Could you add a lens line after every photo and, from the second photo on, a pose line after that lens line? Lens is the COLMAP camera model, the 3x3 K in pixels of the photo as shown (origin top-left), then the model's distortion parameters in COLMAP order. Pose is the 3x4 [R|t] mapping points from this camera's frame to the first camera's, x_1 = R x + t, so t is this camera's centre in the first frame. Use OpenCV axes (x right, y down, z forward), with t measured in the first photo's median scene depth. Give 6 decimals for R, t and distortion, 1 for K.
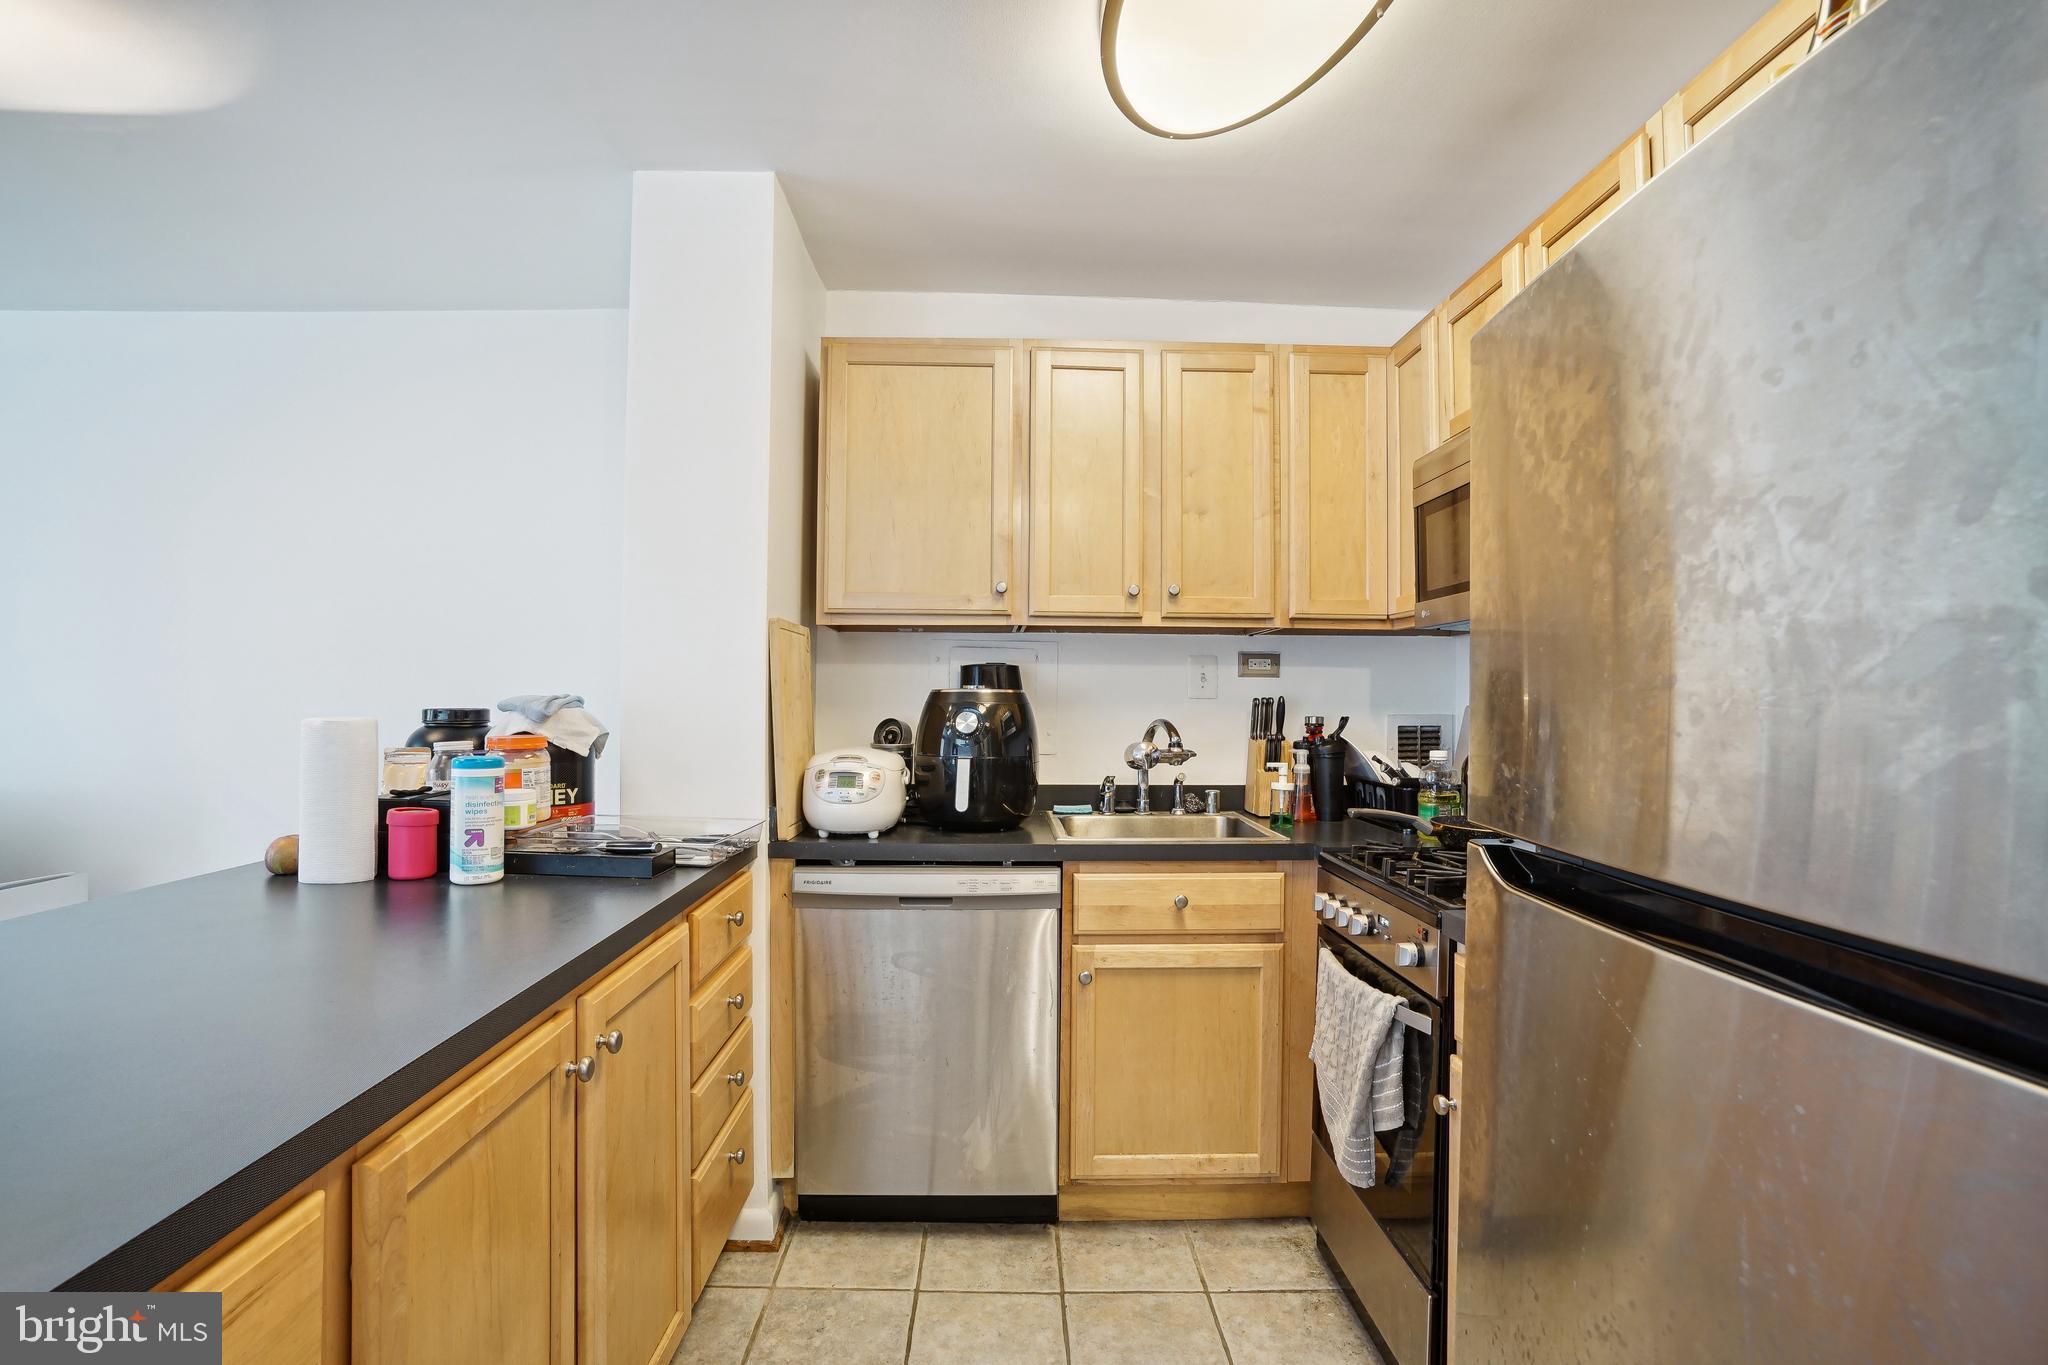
lens RADIAL K [[964.5, 0, 1024.0], [0, 964.5, 682.5], [0, 0, 1]] dist [-0.065153, 0.022139]
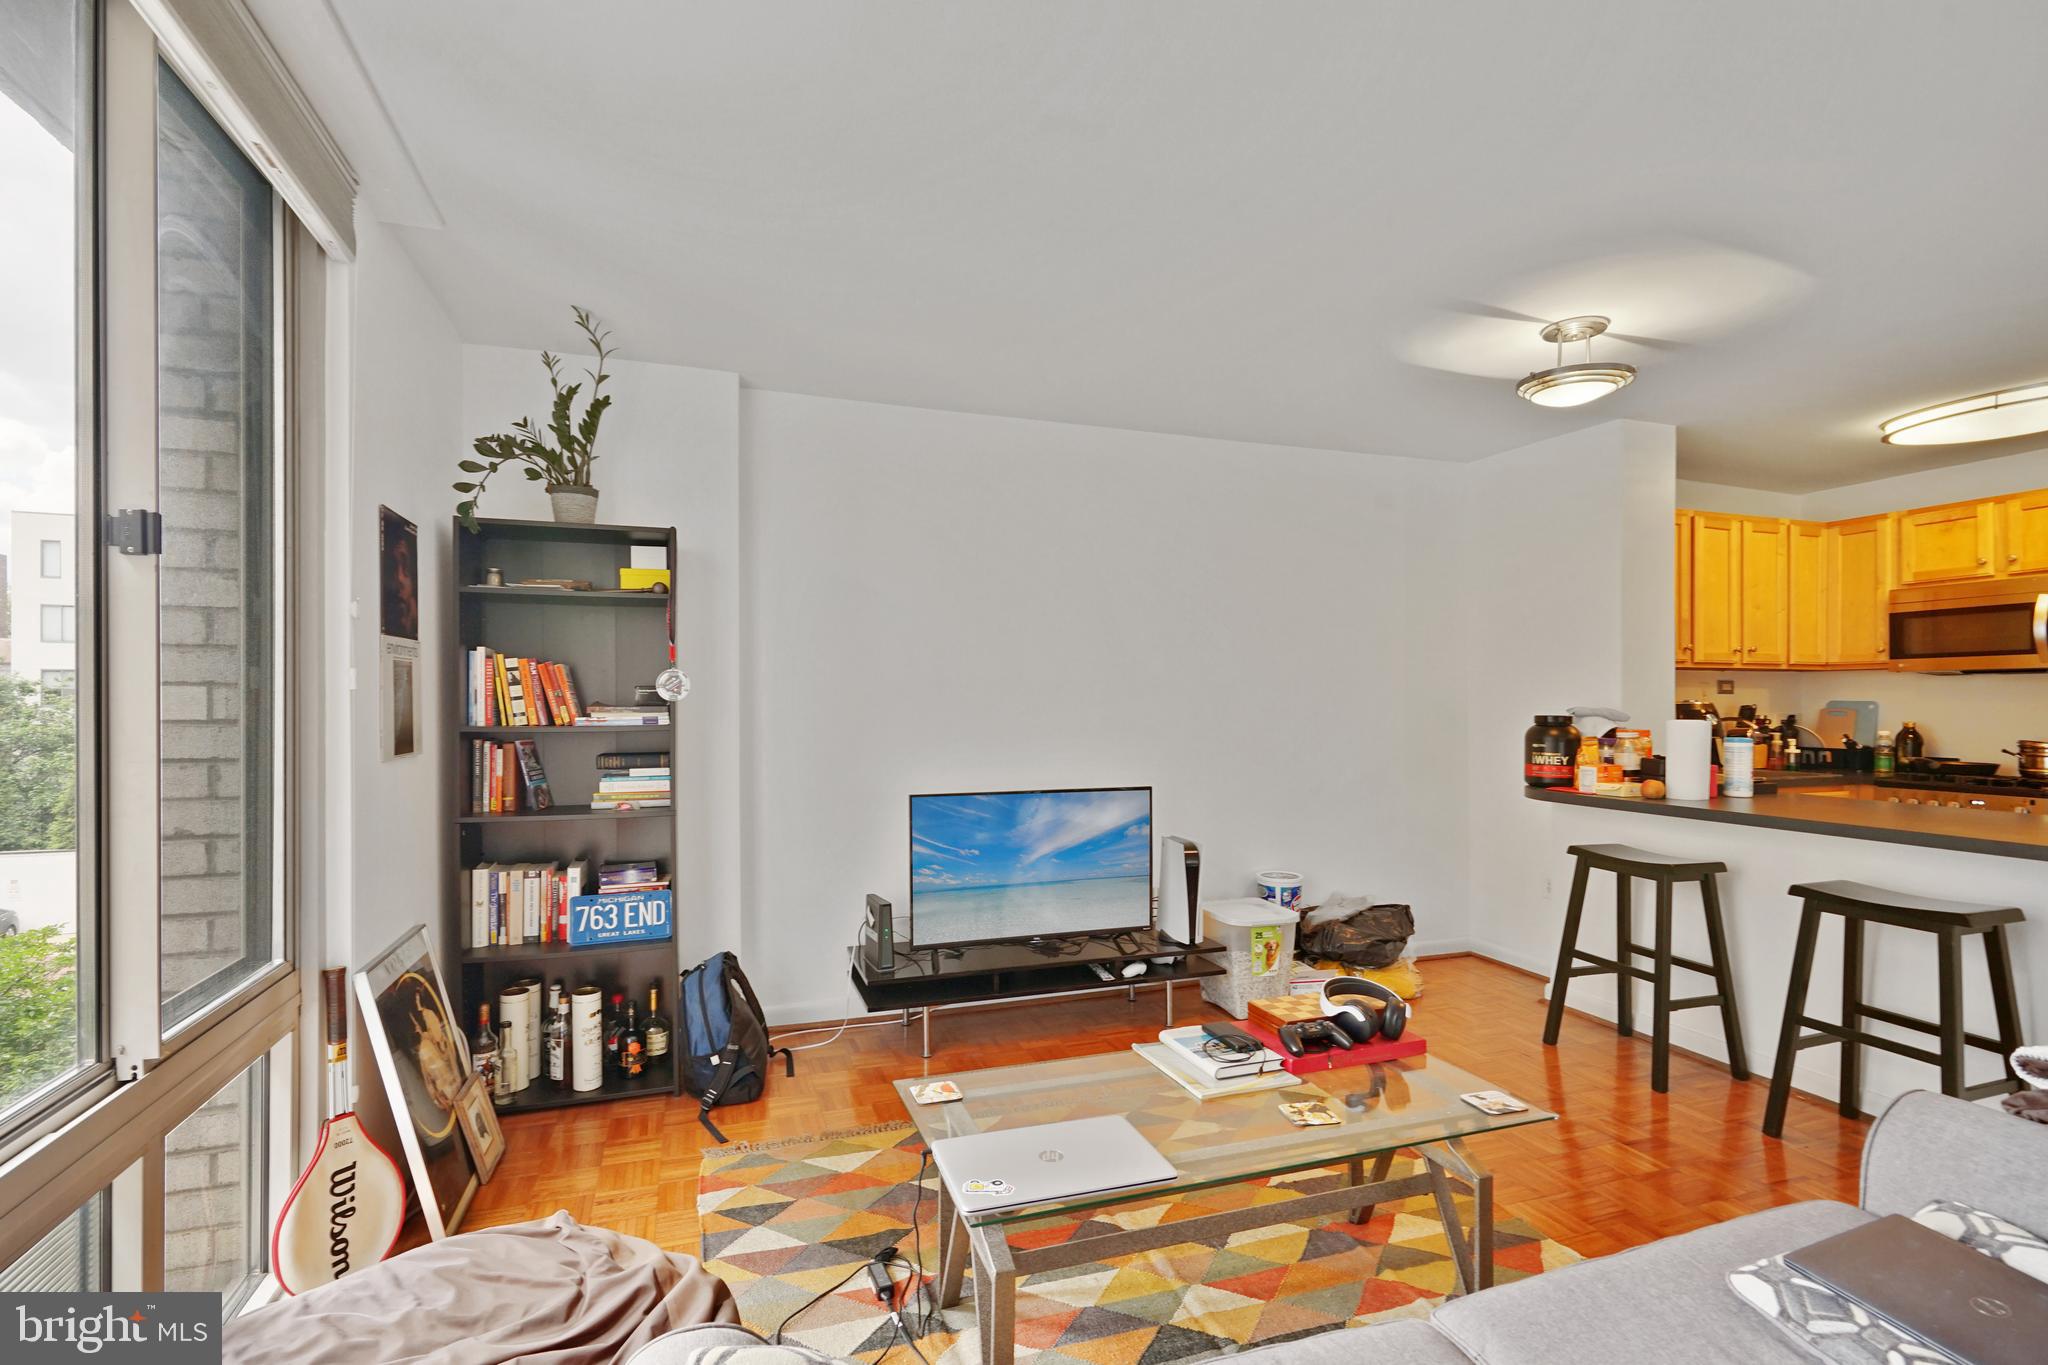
lens RADIAL K [[932.9, 0, 1023.2], [0, 932.9, 706.8], [0, 0, 1]] dist [0.000091, -0.000033]
pose [[0.949781, -0.004332, 0.312885, -2.006127], [-0.002116, 0.999792, 0.020266, -0.018525], [-0.312908, -0.019910, 0.949575, -0.334901]]
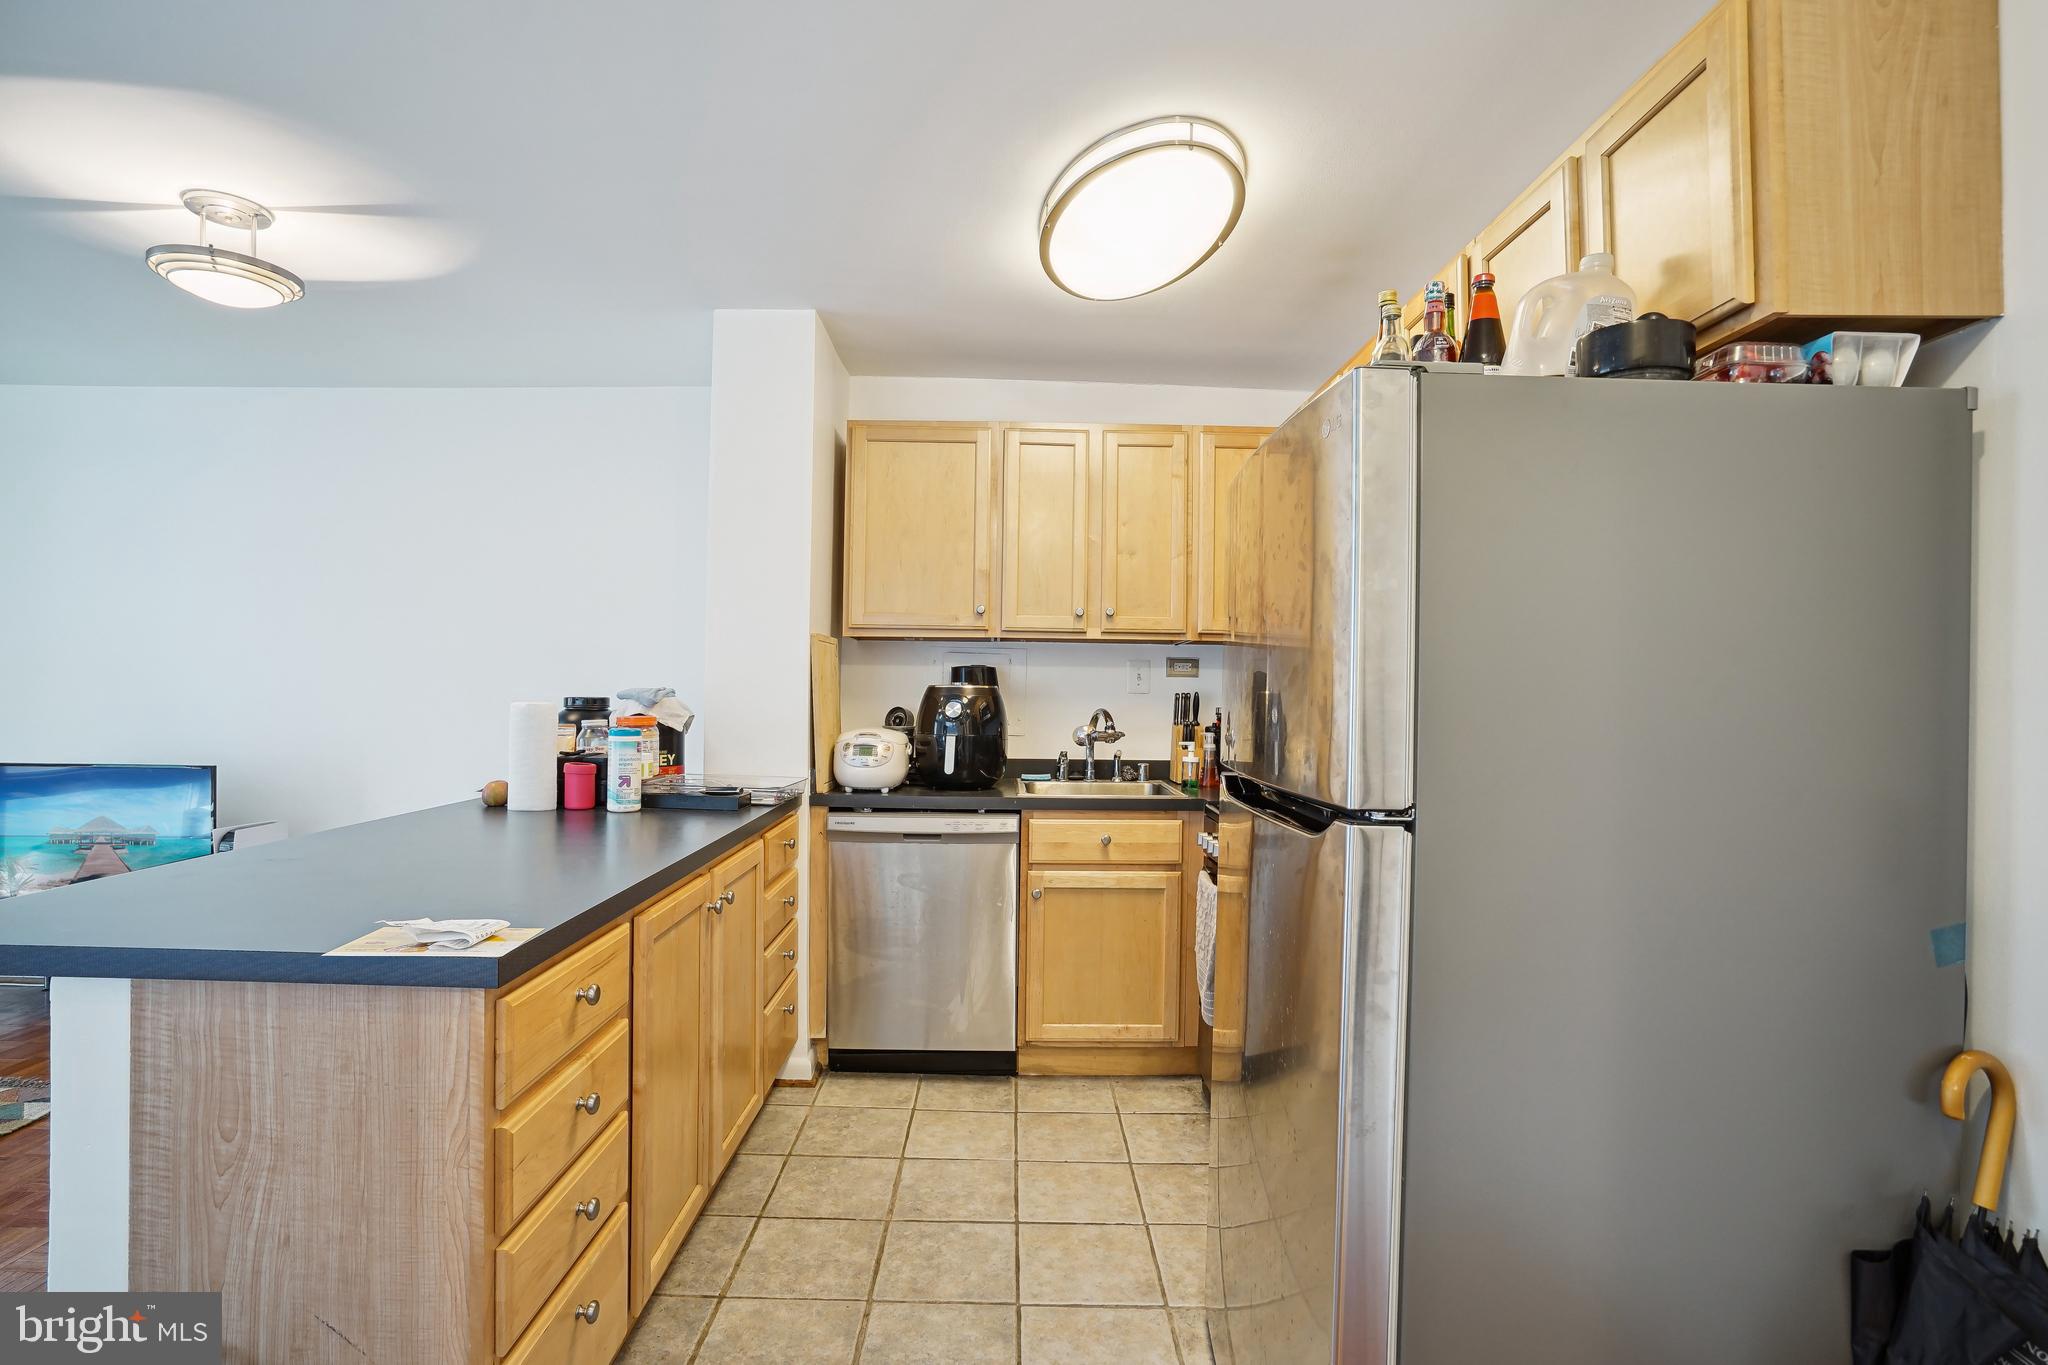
lens RADIAL K [[964.5, 0, 1024.0], [0, 964.5, 682.5], [0, 0, 1]] dist [-0.065153, 0.022139]
pose [[0.999954, 0.006307, -0.007241, 0.052108], [-0.006267, 0.999965, 0.005587, -0.005522], [0.007276, -0.005541, 0.999958, -0.379117]]
